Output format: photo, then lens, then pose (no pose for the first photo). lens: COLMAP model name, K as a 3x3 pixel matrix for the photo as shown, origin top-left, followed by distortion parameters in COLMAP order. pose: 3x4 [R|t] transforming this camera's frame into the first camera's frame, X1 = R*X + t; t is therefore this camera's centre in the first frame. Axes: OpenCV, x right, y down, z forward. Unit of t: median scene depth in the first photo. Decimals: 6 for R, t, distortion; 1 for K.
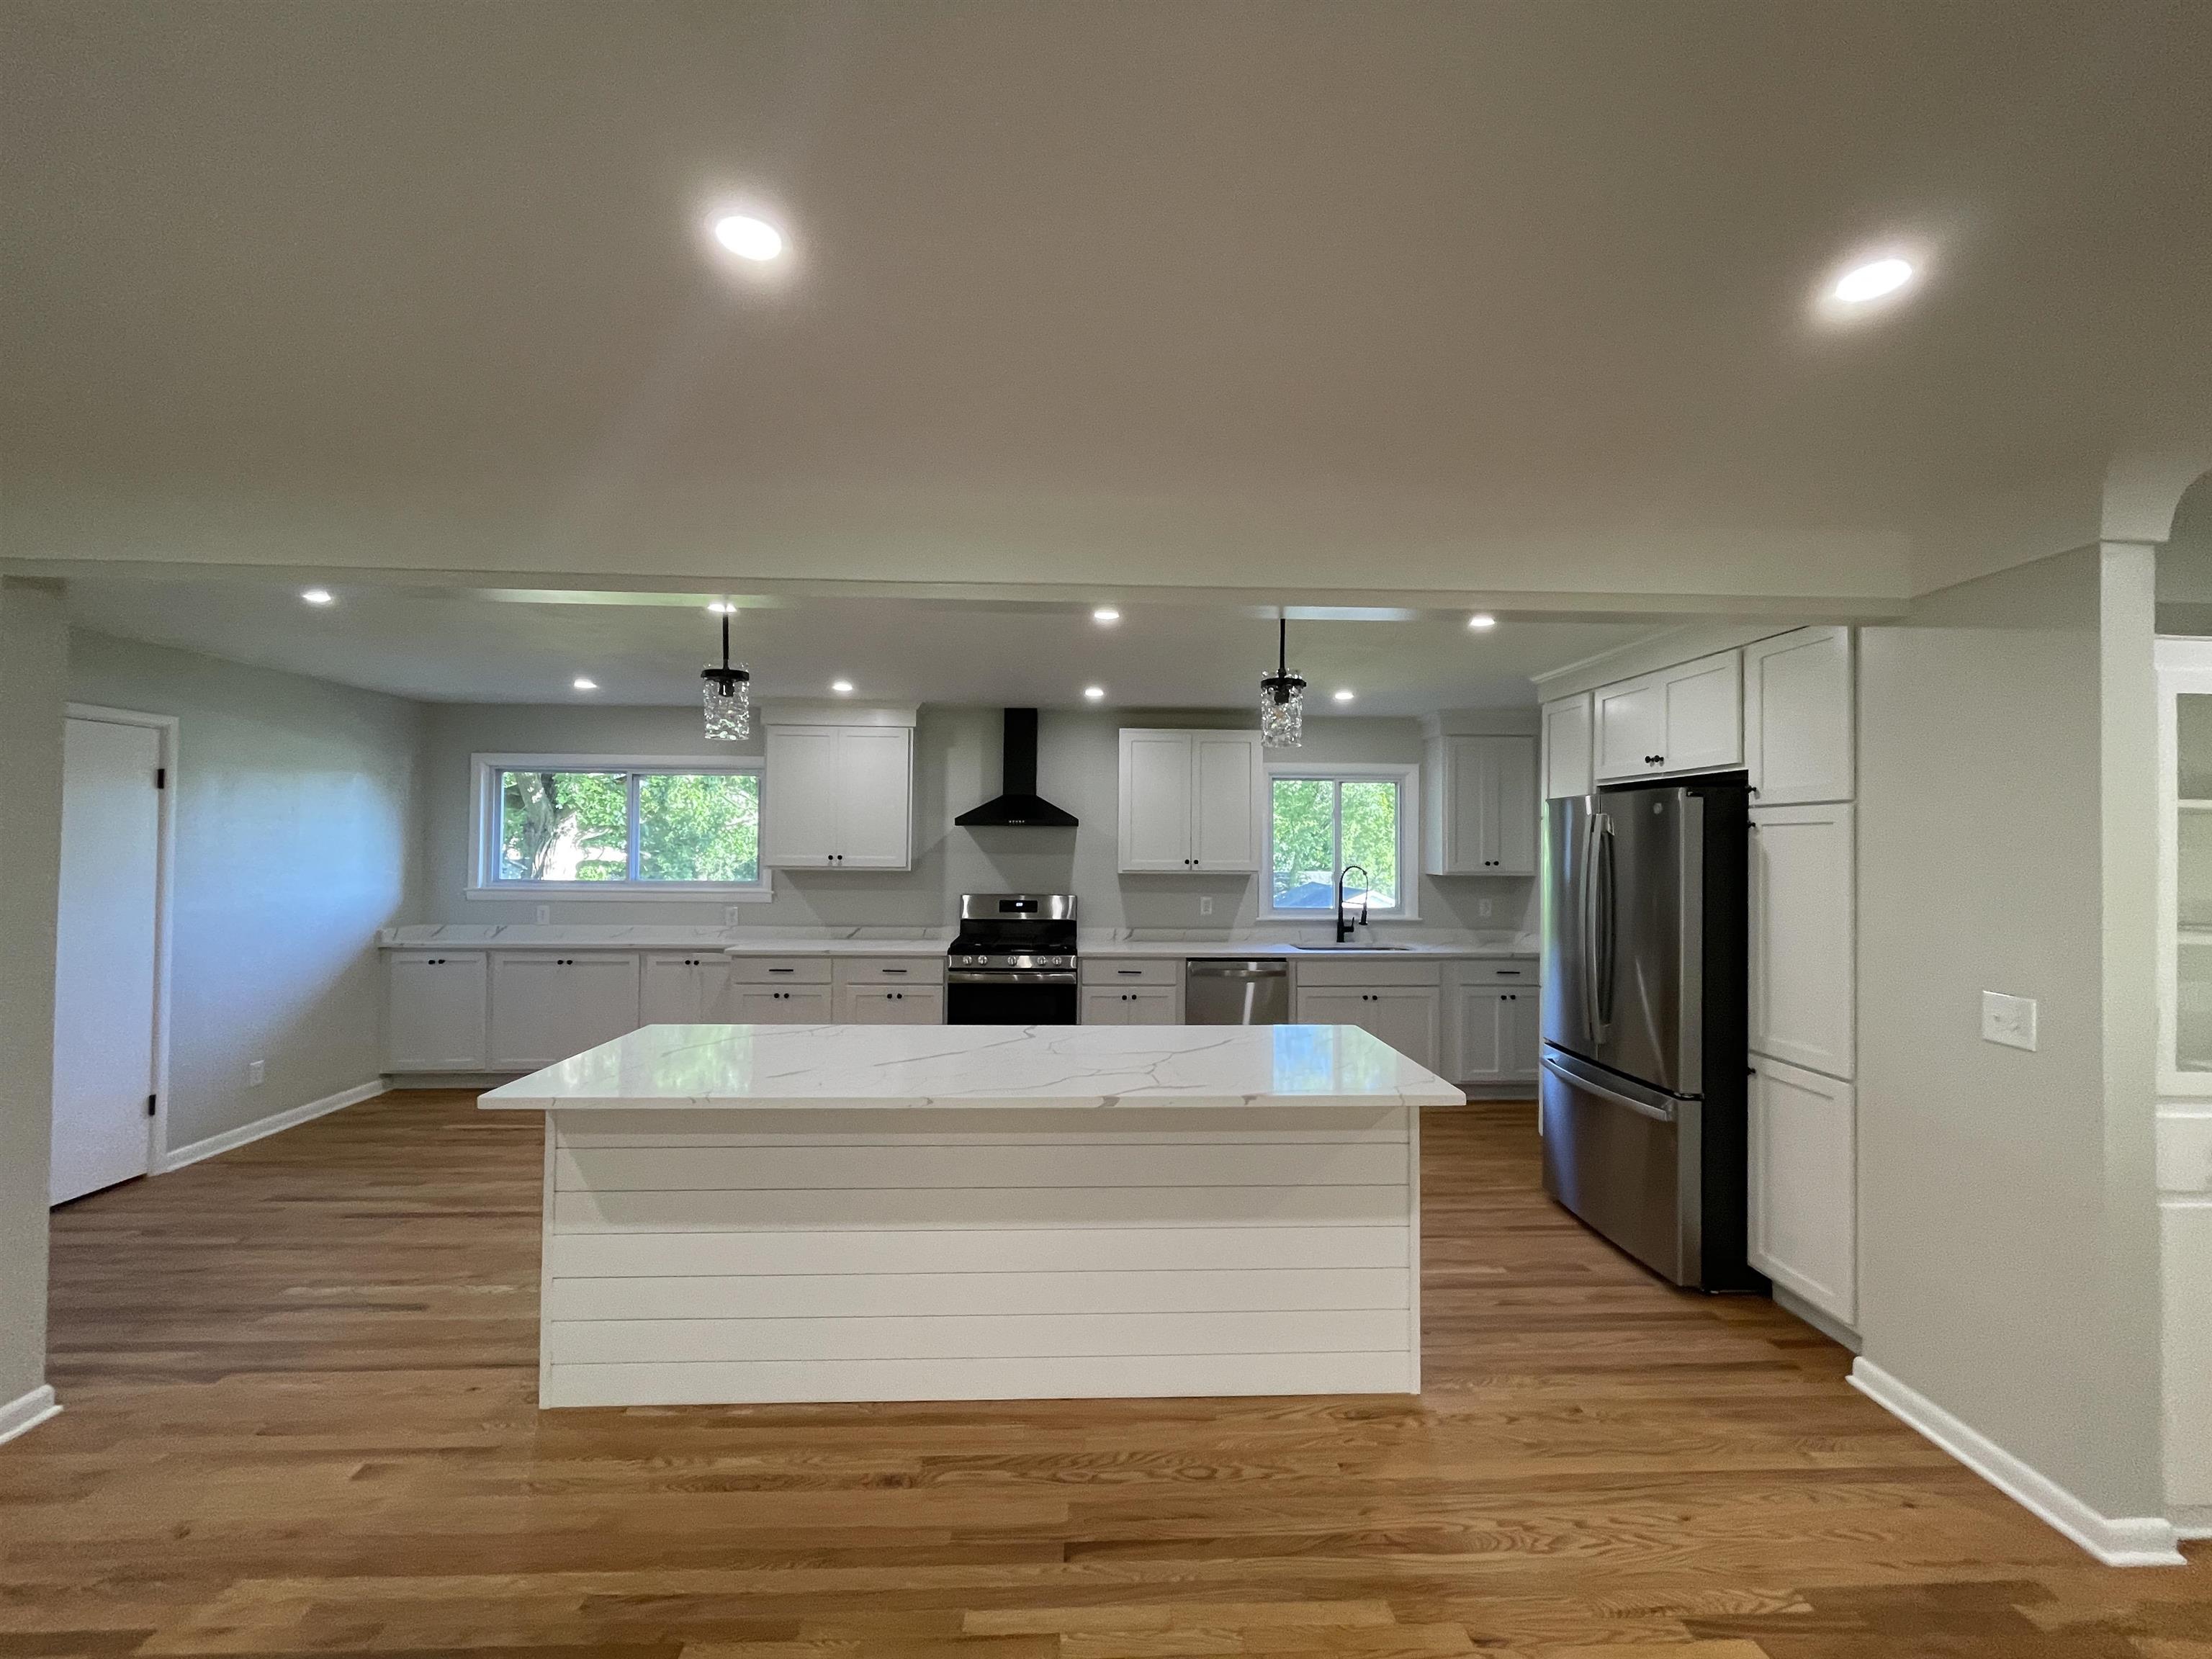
lens RADIAL K [[893.3, 0, 1110.5], [0, 893.3, 828.6], [0, 0, 1]] dist [-0.003086, 0.000378]
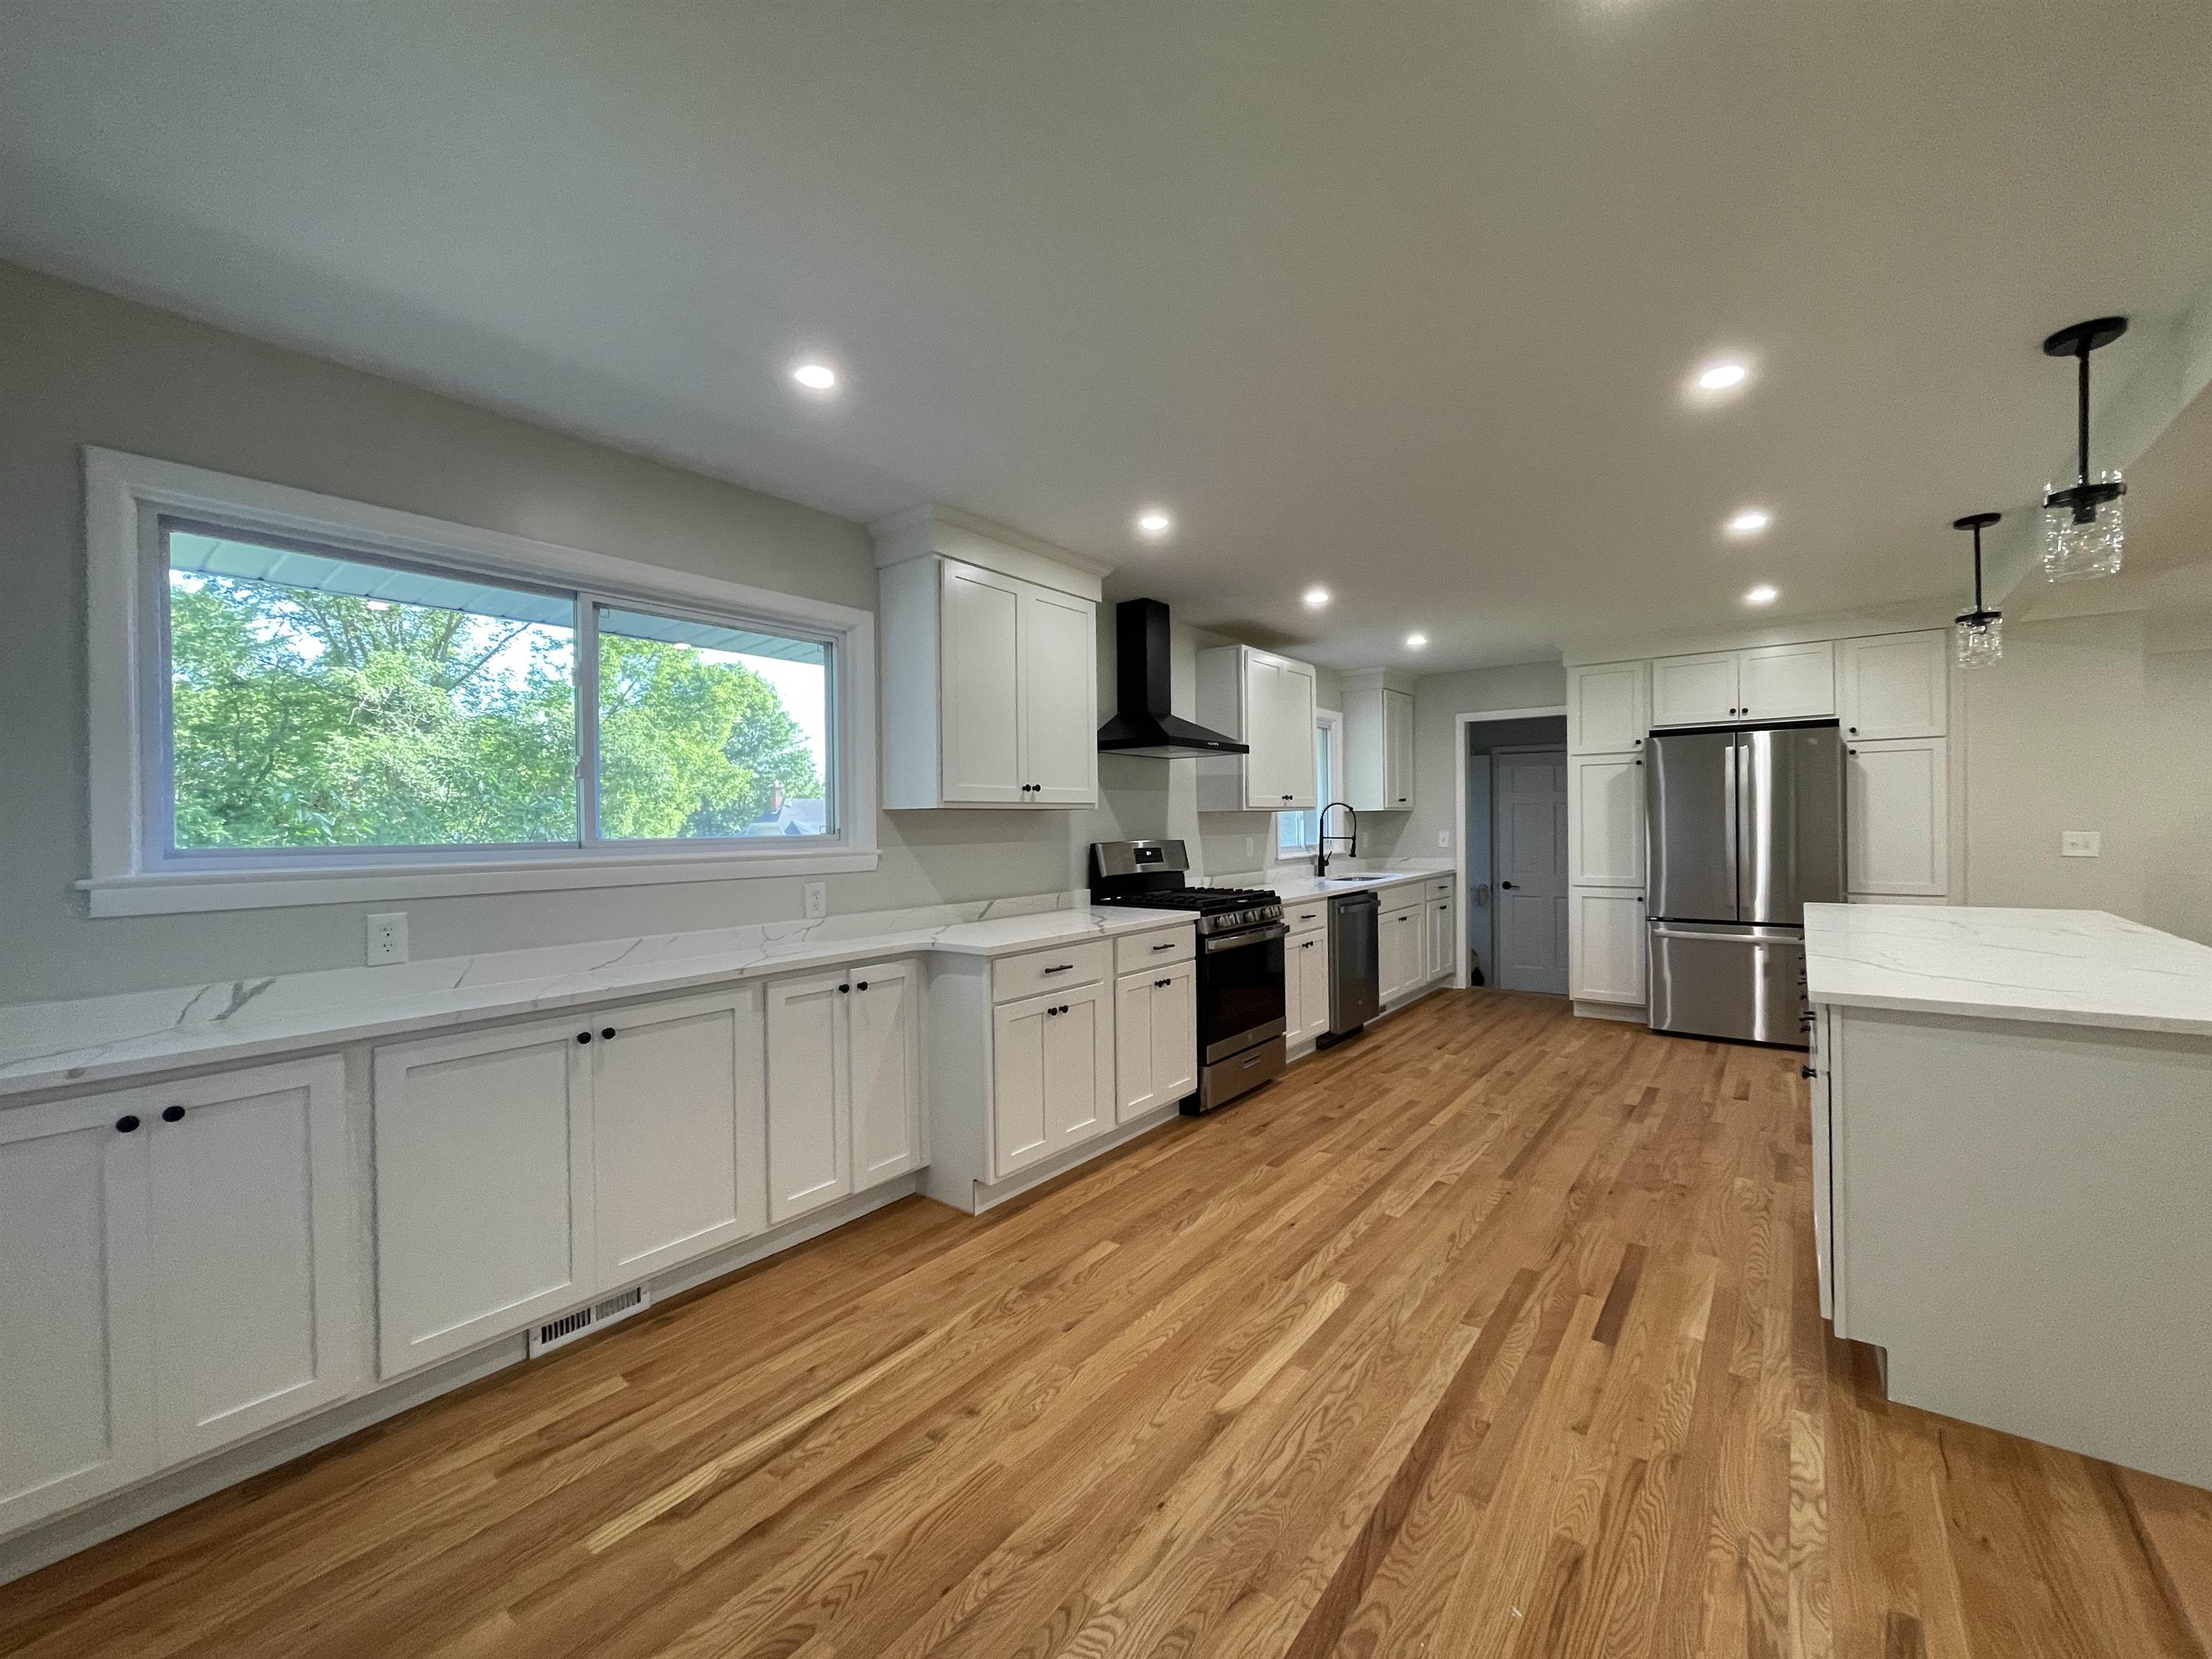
lens RADIAL K [[893.3, 0, 1108.4], [0, 893.3, 829.2], [0, 0, 1]] dist [-0.003086, 0.000378]
pose [[0.644403, -0.025027, 0.764276, -0.879249], [0.007063, 0.999616, 0.026778, 0.052191], [-0.764653, -0.011857, 0.644333, 0.635827]]
